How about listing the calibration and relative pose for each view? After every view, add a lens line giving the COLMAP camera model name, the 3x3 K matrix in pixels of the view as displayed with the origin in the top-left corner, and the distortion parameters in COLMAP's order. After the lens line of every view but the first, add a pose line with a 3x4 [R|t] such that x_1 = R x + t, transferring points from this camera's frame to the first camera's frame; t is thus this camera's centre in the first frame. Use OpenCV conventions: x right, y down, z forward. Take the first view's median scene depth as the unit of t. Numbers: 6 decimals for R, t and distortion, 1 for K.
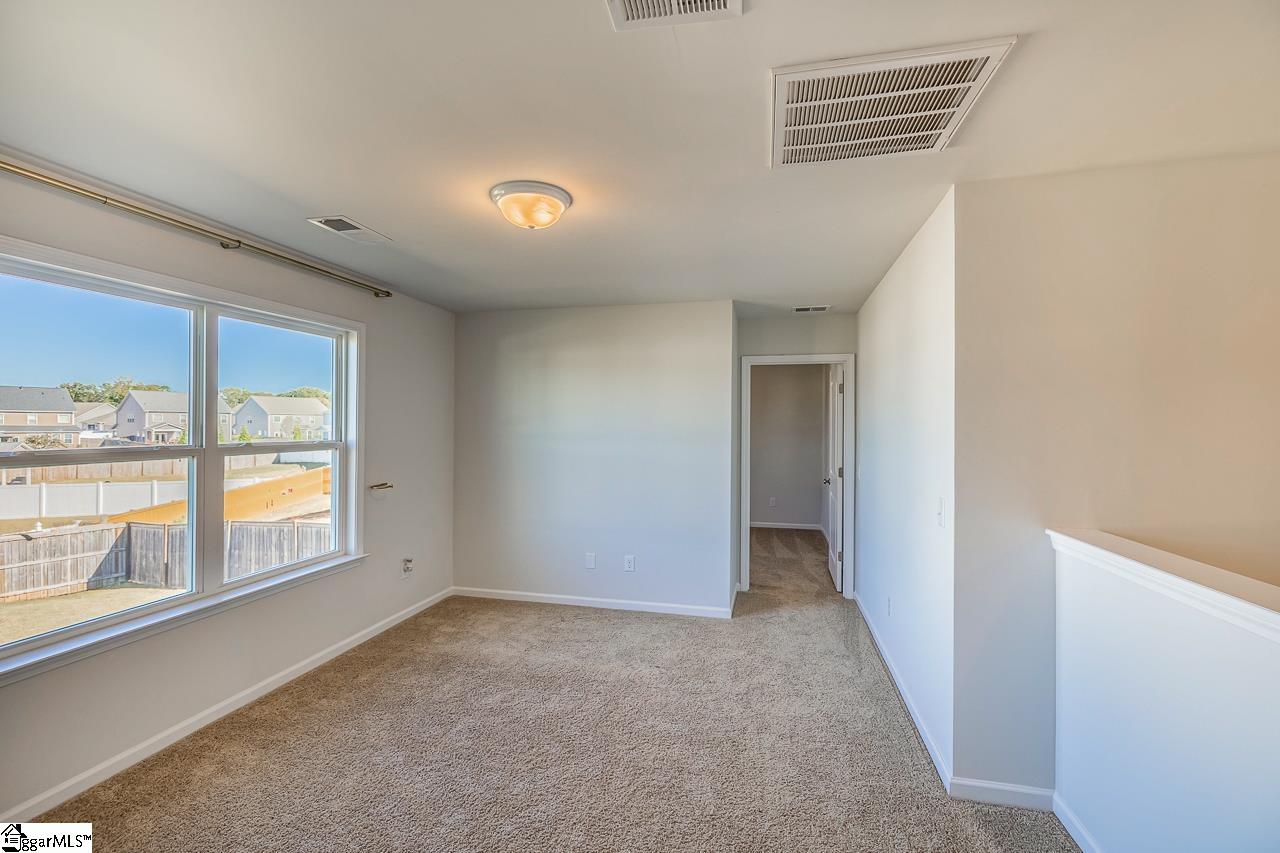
lens RADIAL K [[555.8, 0, 637.5], [0, 555.8, 425.5], [0, 0, 1]] dist [0.005493, 0.000229]
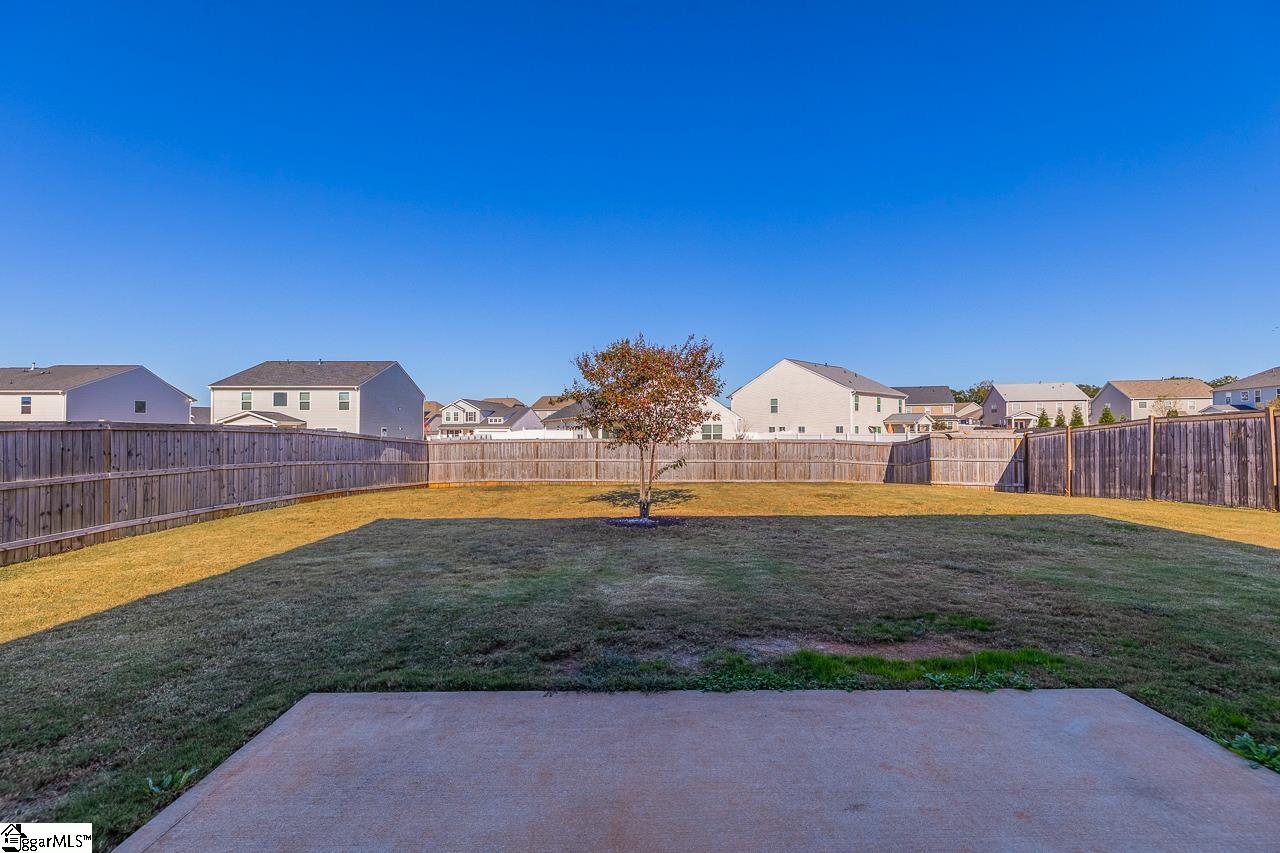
lens RADIAL K [[555.8, 0, 634.3], [0, 555.8, 422.9], [0, 0, 1]] dist [0.005493, 0.000229]
pose [[0.263341, -0.014960, -0.964587, -0.138418], [0.008258, 0.999878, -0.013253, 0.162751], [0.964668, -0.004475, 0.263432, 0.066385]]
